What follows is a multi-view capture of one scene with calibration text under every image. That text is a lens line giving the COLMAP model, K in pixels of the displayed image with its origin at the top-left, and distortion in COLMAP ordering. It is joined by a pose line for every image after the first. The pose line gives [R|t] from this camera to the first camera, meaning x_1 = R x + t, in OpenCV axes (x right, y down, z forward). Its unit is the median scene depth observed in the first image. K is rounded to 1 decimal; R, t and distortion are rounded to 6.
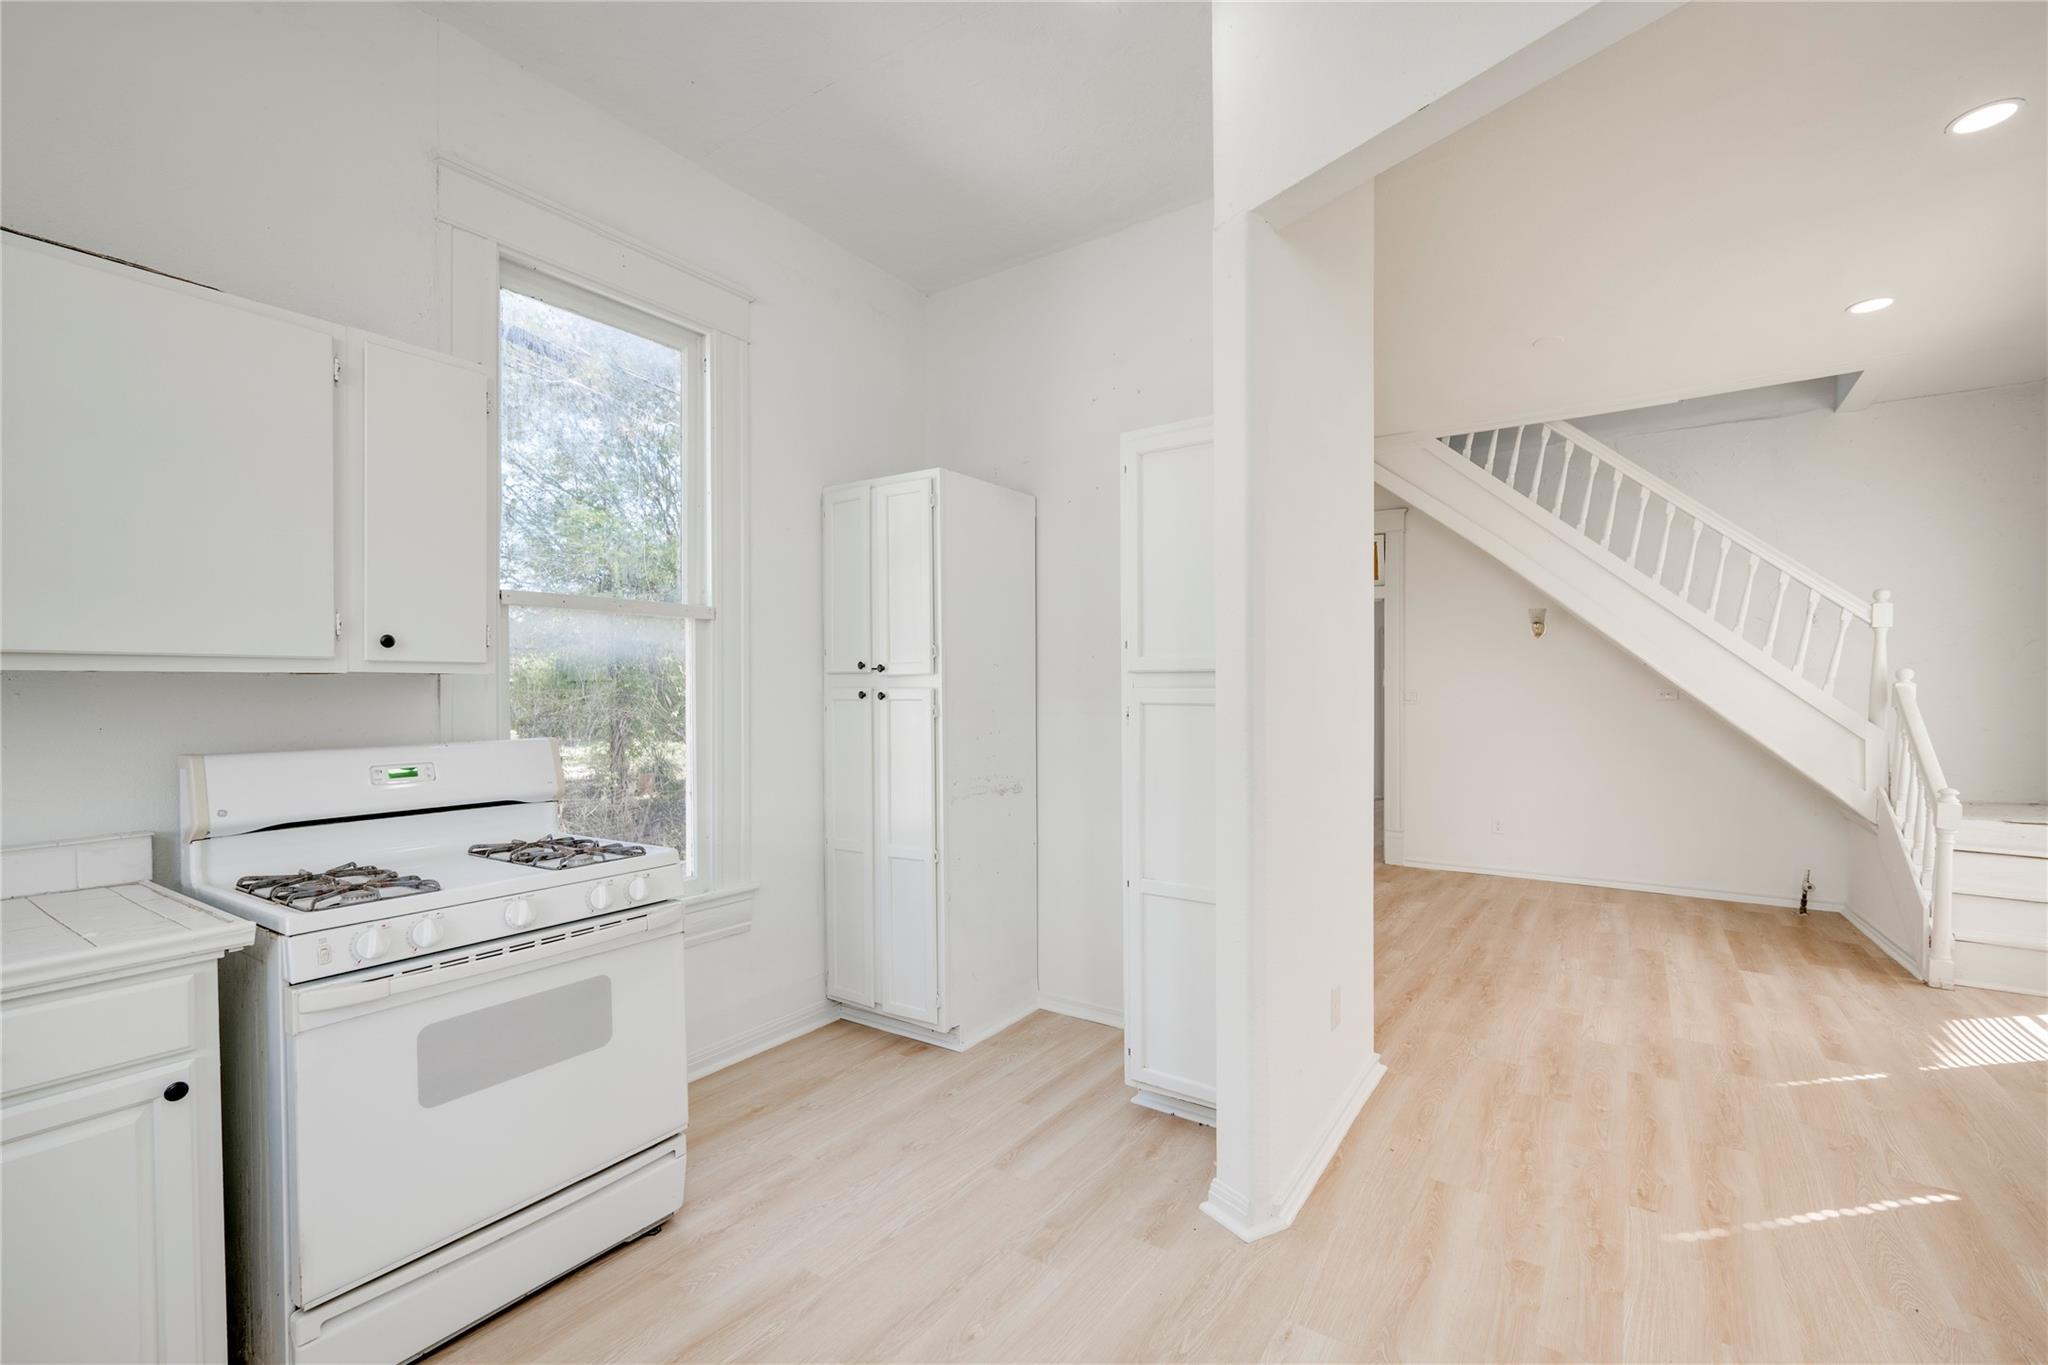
lens RADIAL K [[903.9, 0, 1024.0], [0, 903.9, 682.5], [0, 0, 1]] dist [0.001056, 0.000389]
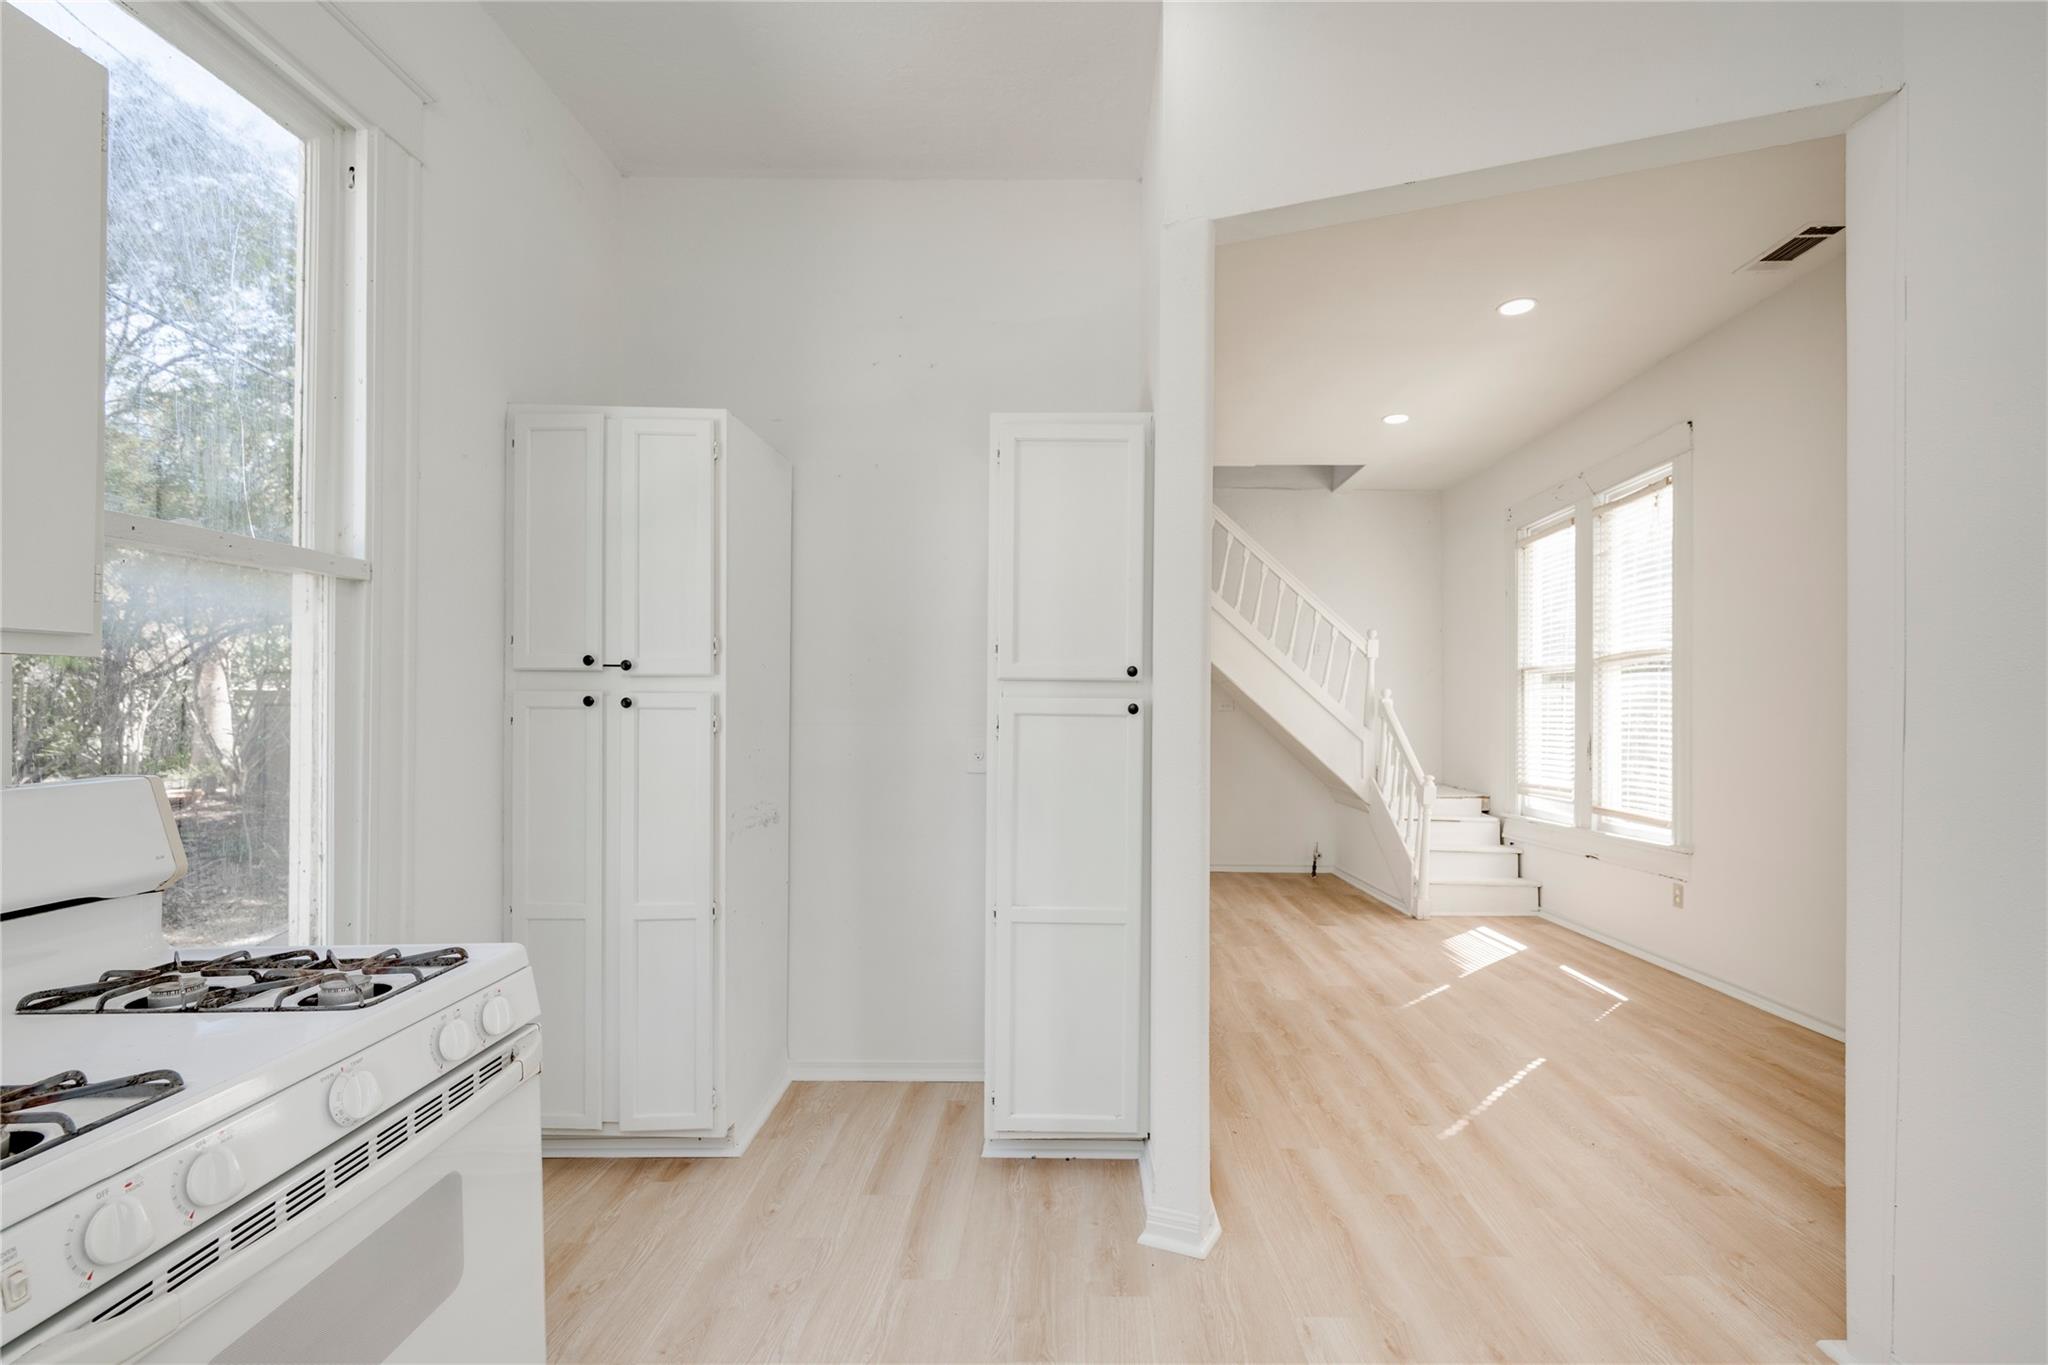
lens RADIAL K [[954.0, 0, 1026.6], [0, 954.0, 688.5], [0, 0, 1]] dist [0.001431, 0.000329]
pose [[0.808978, 0.016902, 0.587595, -0.362889], [-0.016774, 0.999843, -0.005667, 0.002289], [-0.587599, -0.005272, 0.809135, 0.184157]]
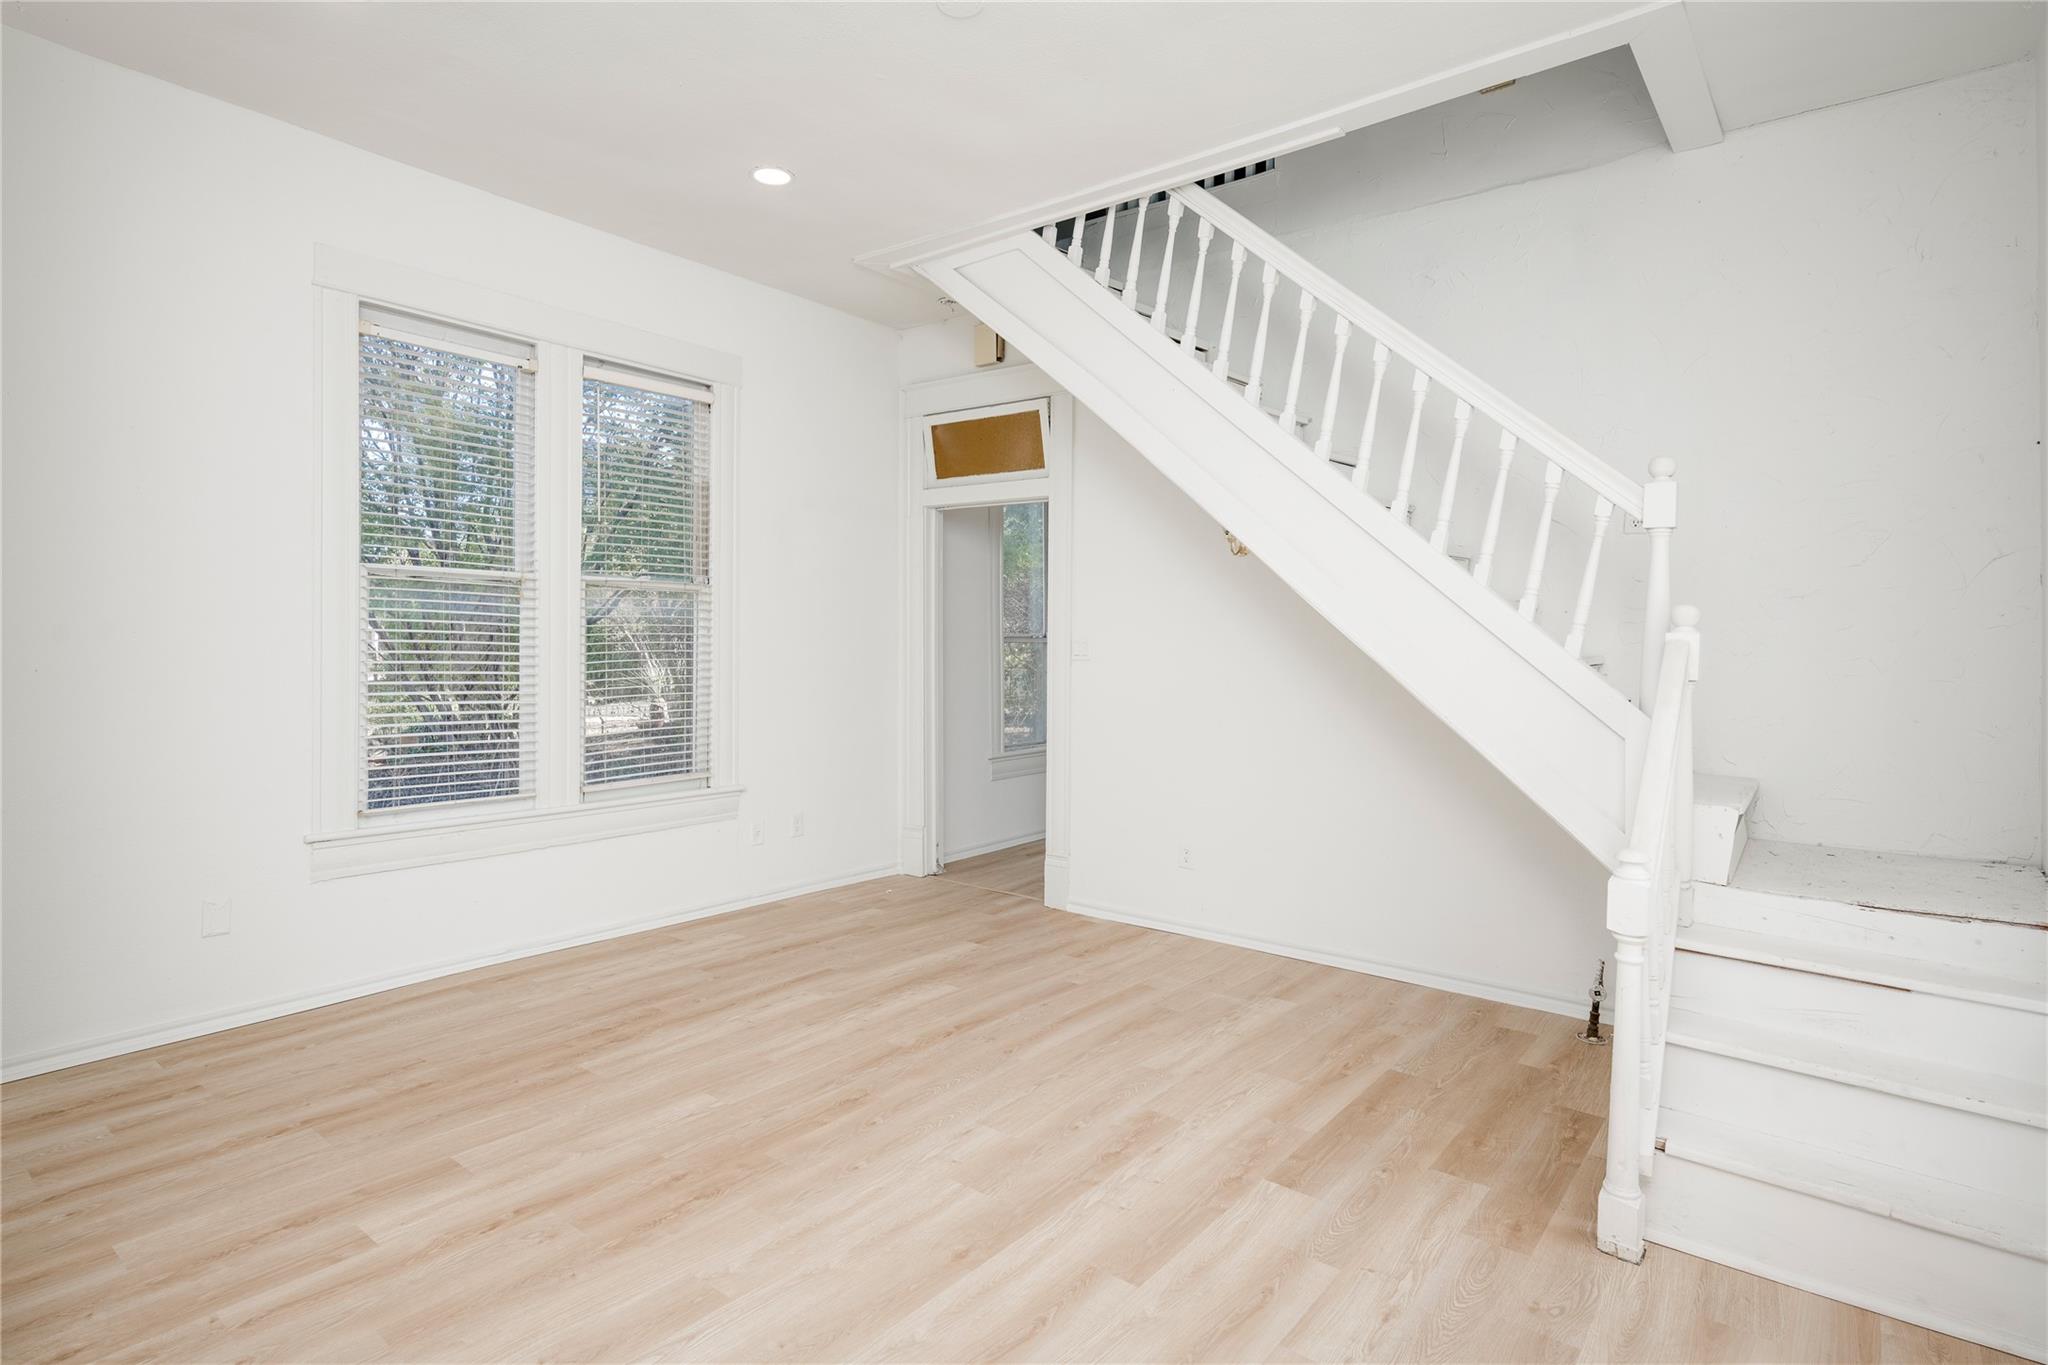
lens RADIAL K [[1061.8, 0, 1024.2], [0, 1061.8, 630.3], [0, 0, 1]] dist [0.000143, 0.000024]
pose [[0.994933, 0.008513, -0.100183, 0.770711], [-0.007704, 0.999935, 0.008457, -0.003052], [0.100248, -0.007642, 0.994933, 0.410211]]
